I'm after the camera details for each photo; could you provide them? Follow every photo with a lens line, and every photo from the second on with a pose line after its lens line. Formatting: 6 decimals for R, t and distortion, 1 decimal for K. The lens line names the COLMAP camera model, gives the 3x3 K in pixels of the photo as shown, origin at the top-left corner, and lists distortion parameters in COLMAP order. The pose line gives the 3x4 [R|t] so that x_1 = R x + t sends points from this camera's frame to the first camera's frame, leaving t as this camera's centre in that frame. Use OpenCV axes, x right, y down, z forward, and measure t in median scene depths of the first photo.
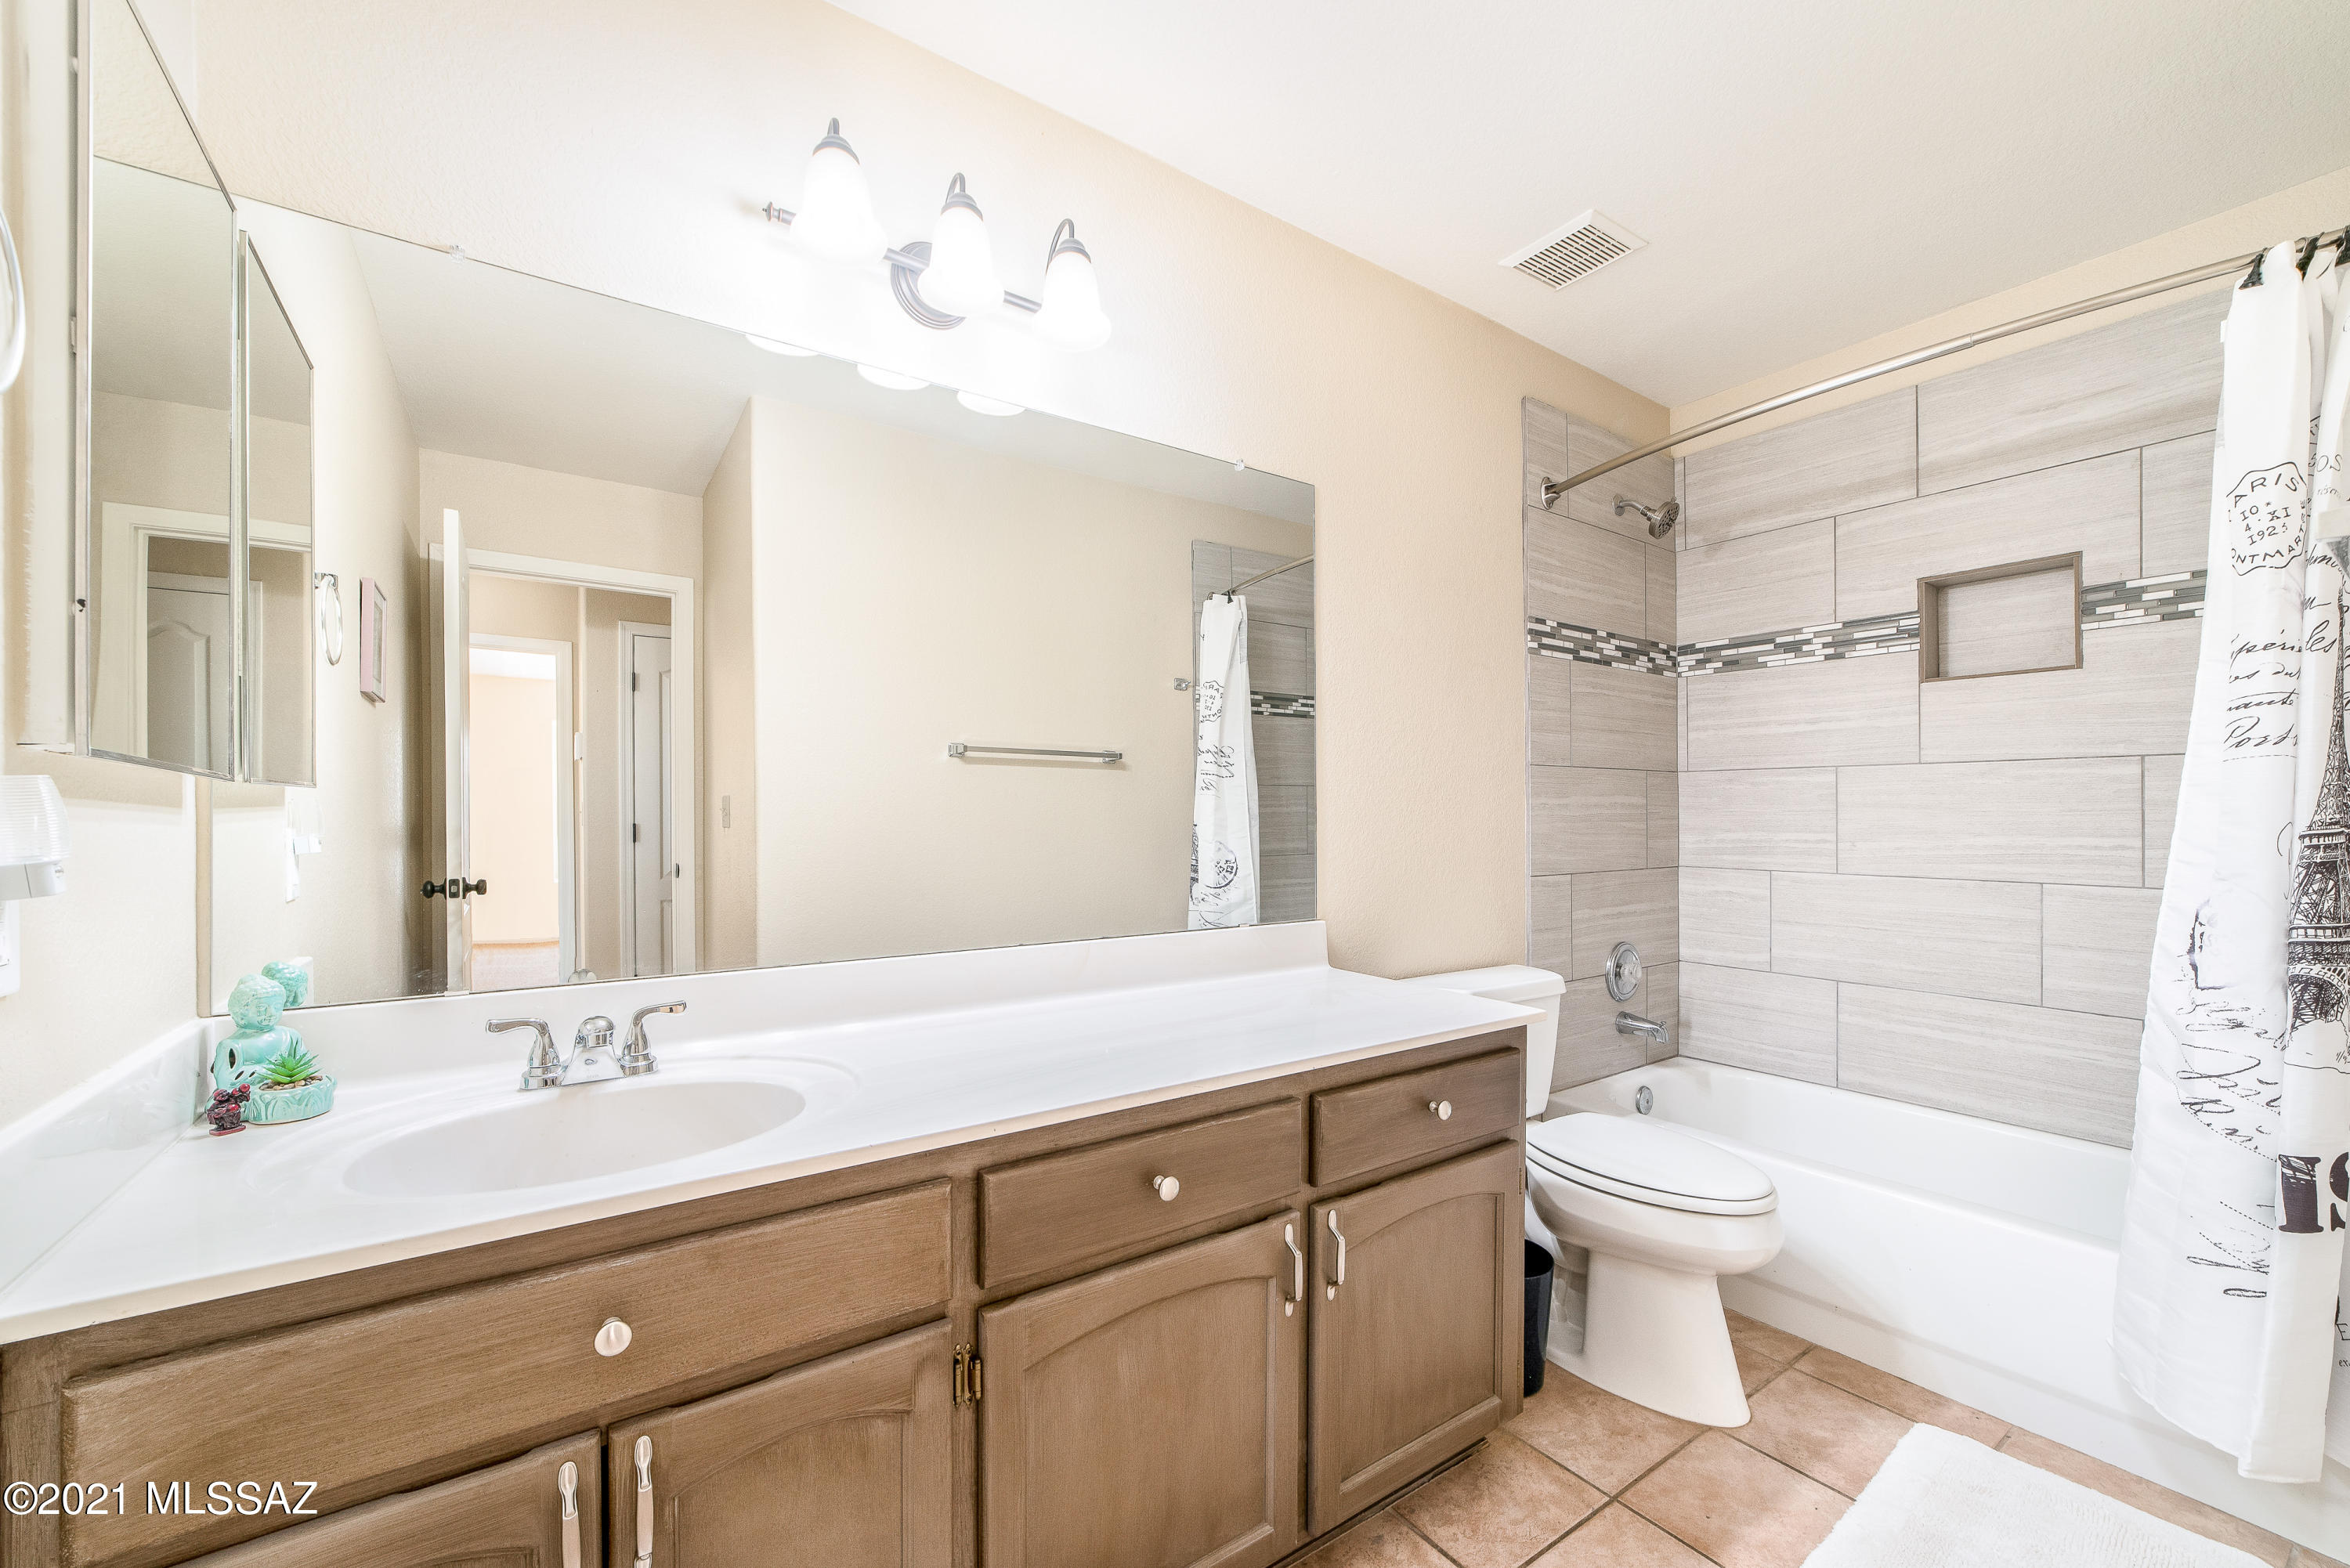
lens RADIAL K [[928.7, 0, 1138.0], [0, 928.7, 770.8], [0, 0, 1]] dist [-0.019633, 0.006540]
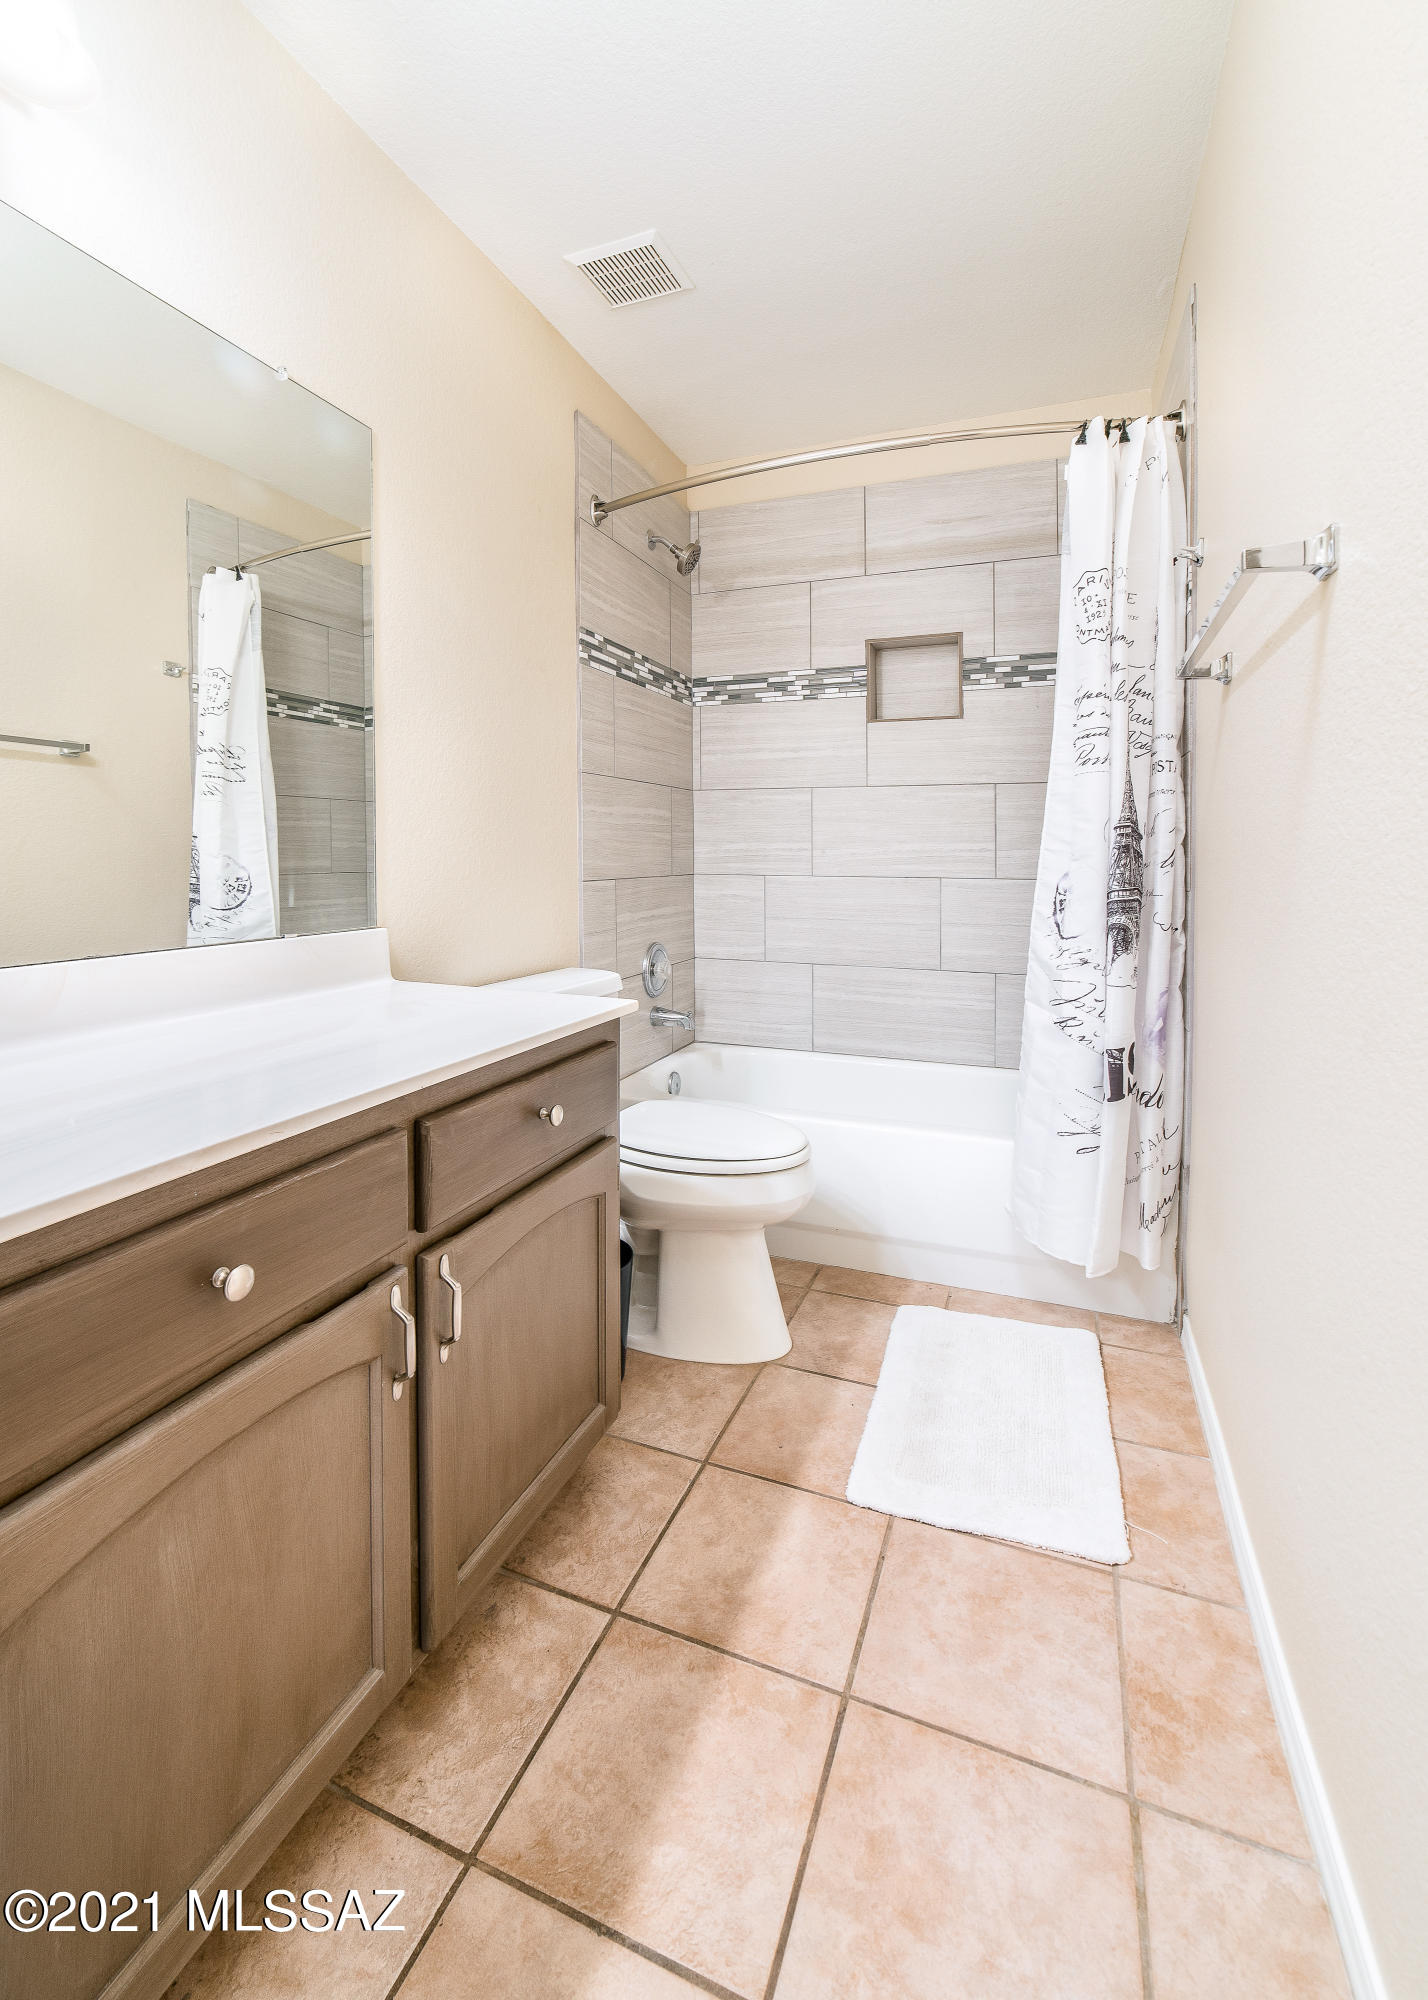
lens RADIAL K [[902.7, 0, 704.0], [0, 902.7, 855.4], [0, 0, 1]] dist [-0.025301, 0.007892]
pose [[0.823589, -0.000432, 0.567187, -0.037995], [-0.028500, 0.998705, 0.042143, 0.060196], [-0.566471, -0.050874, 0.822510, 0.172218]]
